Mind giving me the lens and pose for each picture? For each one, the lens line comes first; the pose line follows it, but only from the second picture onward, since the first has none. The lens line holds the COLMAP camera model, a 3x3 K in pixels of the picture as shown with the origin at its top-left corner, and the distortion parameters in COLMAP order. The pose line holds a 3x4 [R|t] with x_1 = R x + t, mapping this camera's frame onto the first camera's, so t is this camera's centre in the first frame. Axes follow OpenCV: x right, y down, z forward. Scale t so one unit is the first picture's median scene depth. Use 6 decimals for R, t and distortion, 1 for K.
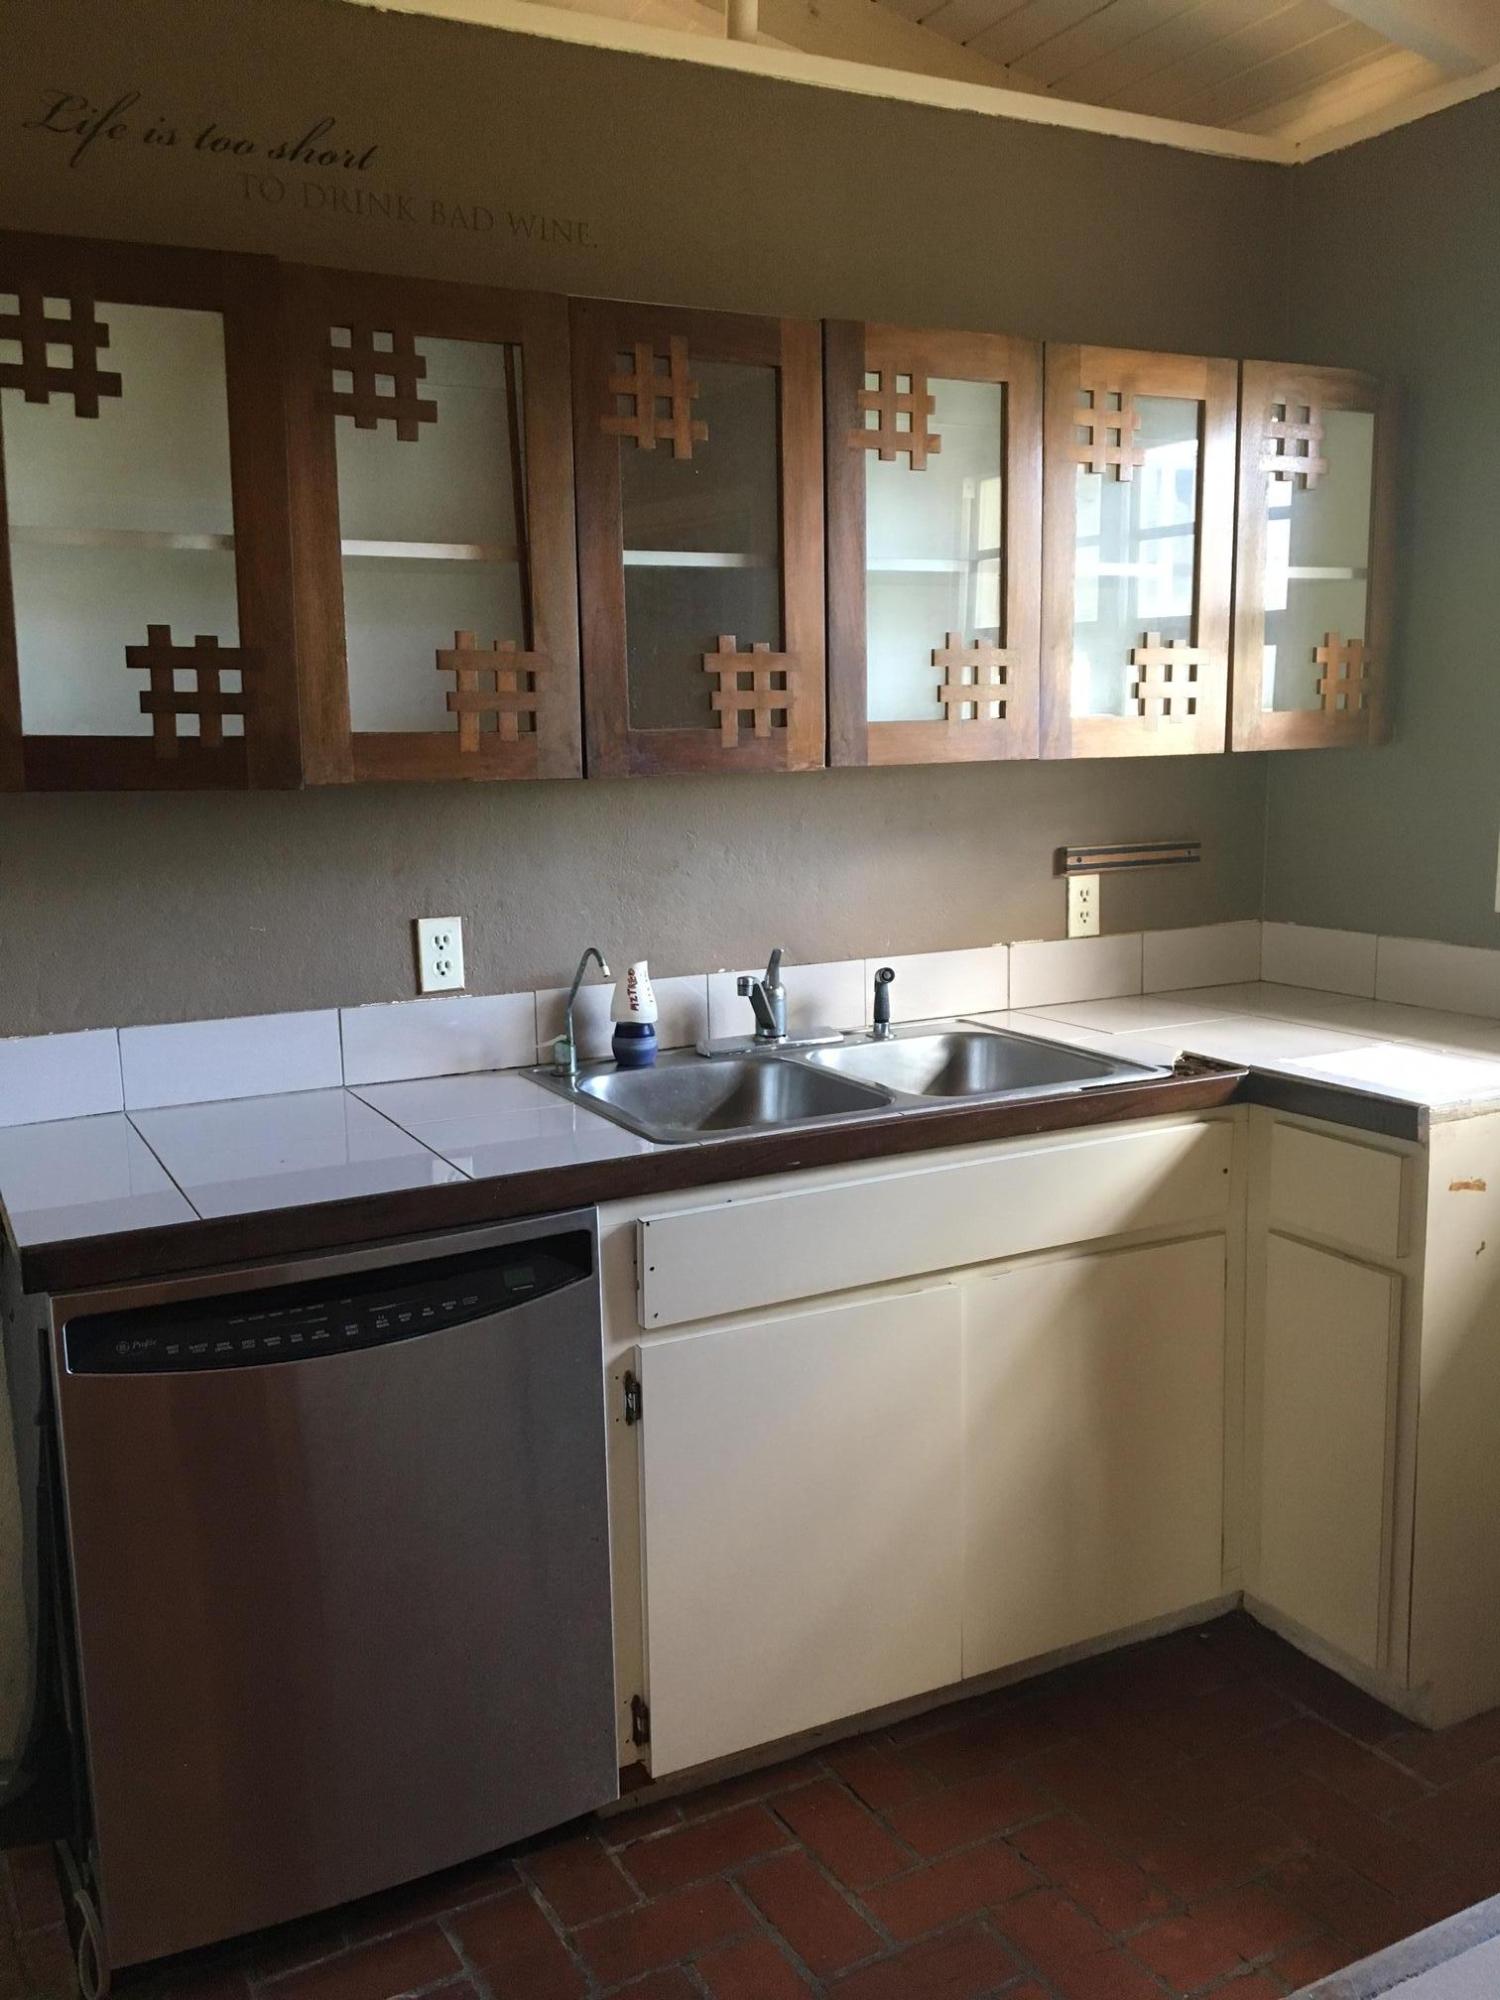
lens RADIAL K [[1688.6, 0, 756.3], [0, 1688.6, 999.9], [0, 0, 1]] dist [0.056897, -0.072660]
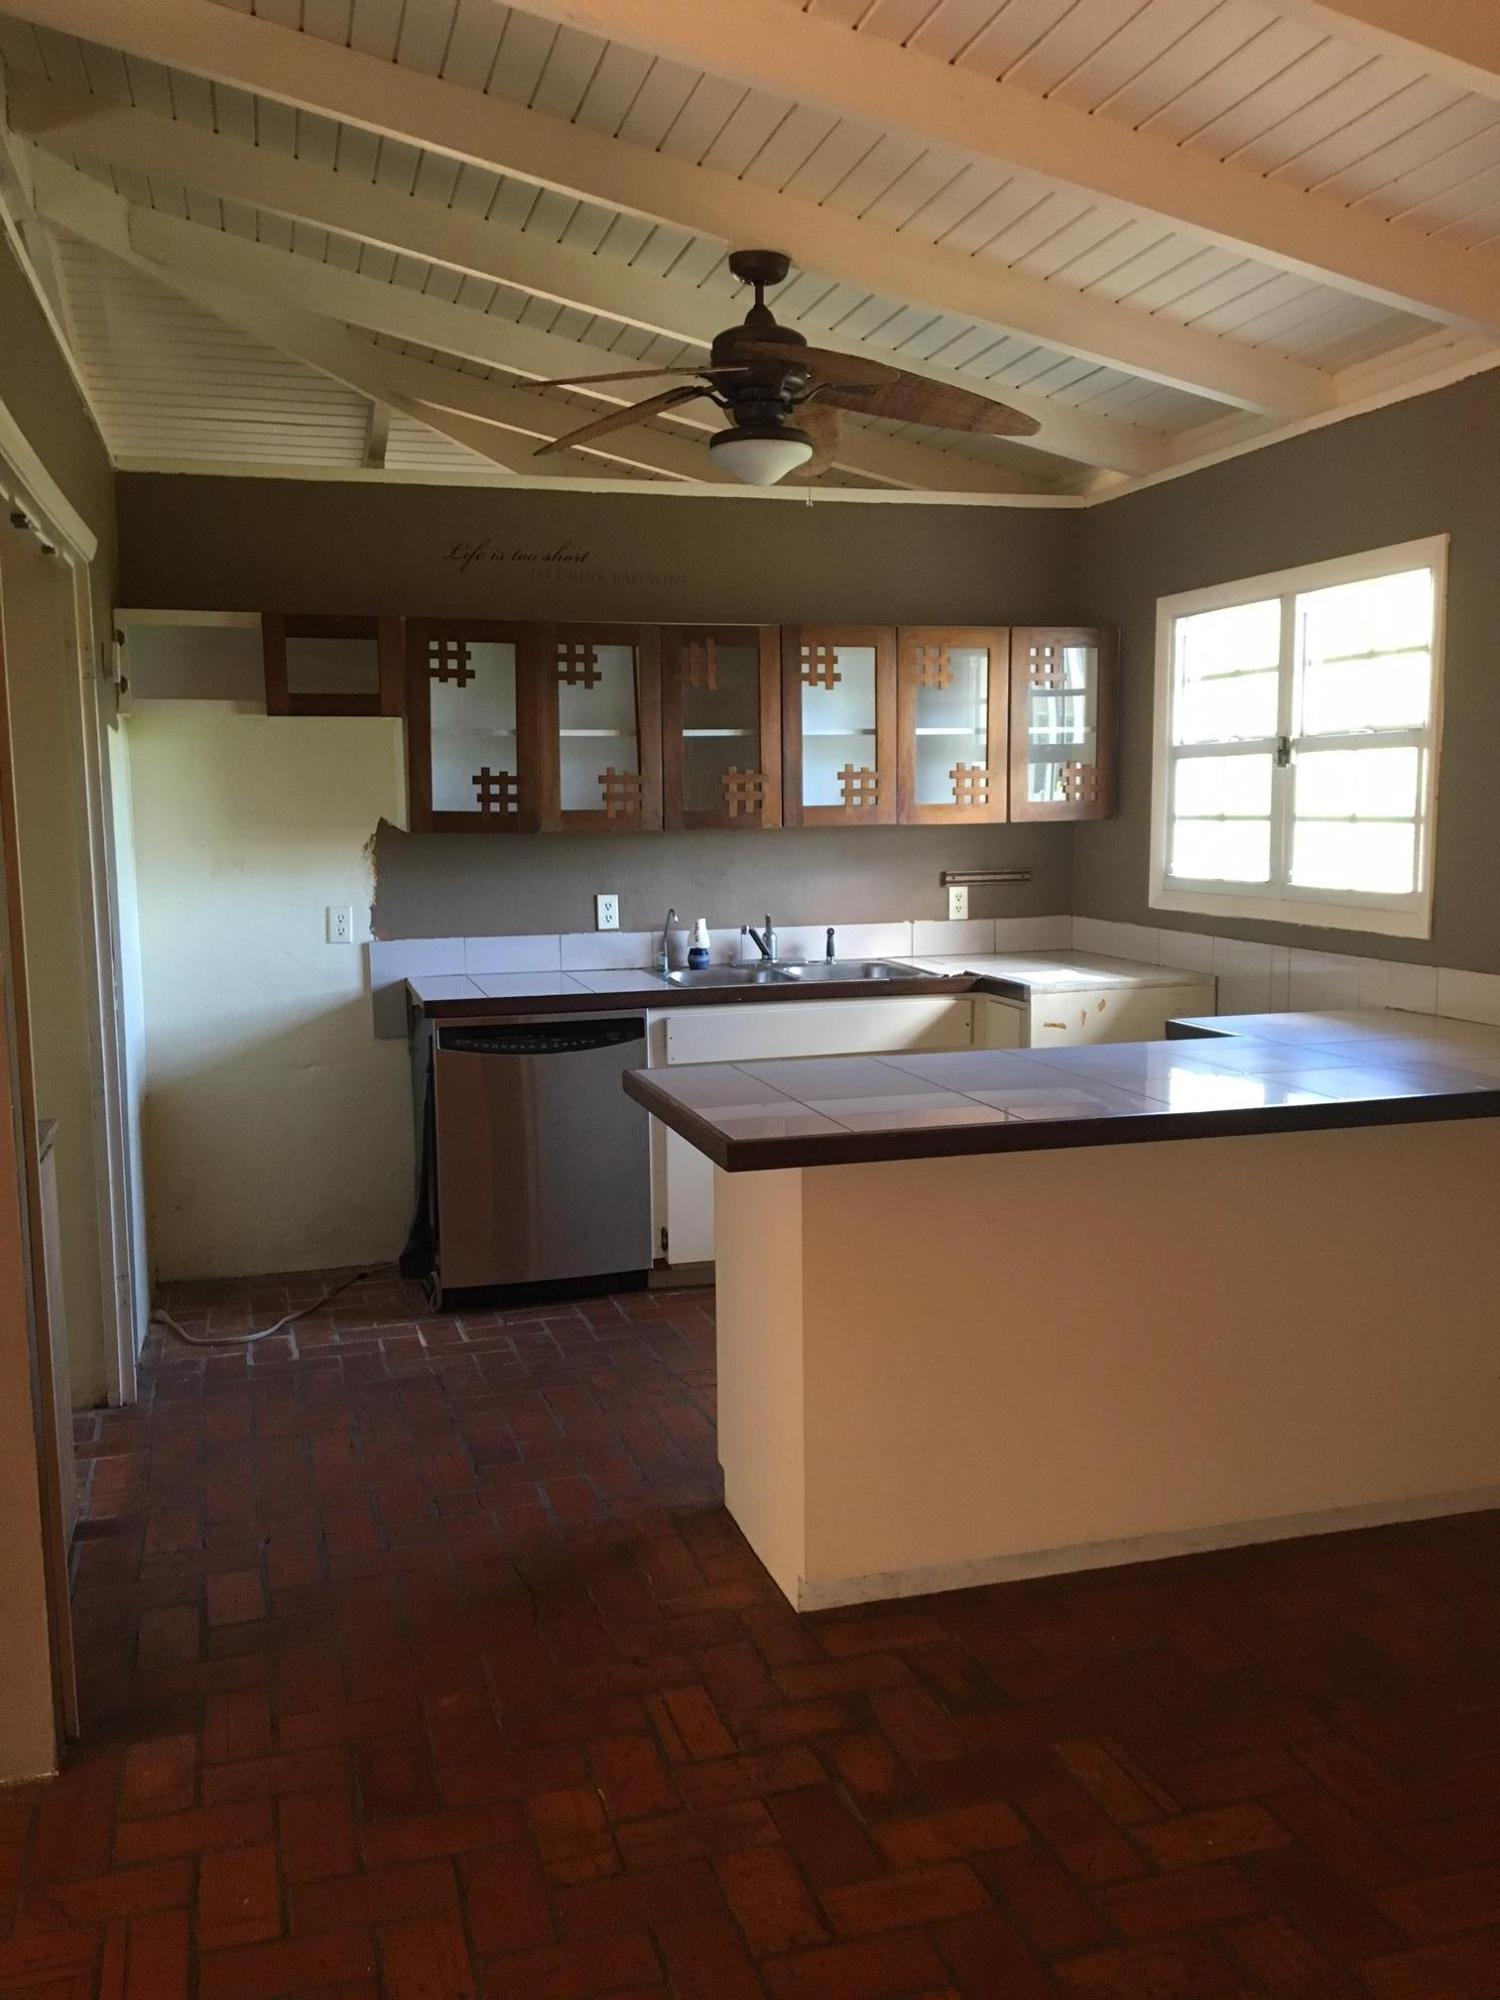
lens RADIAL K [[1688.6, 0, 752.9], [0, 1688.6, 1002.1], [0, 0, 1]] dist [0.056897, -0.072660]
pose [[0.978454, 0.032981, -0.203813, 0.464150], [-0.039545, 0.998819, -0.028218, 0.150006], [0.202641, 0.035669, 0.978603, -1.128119]]
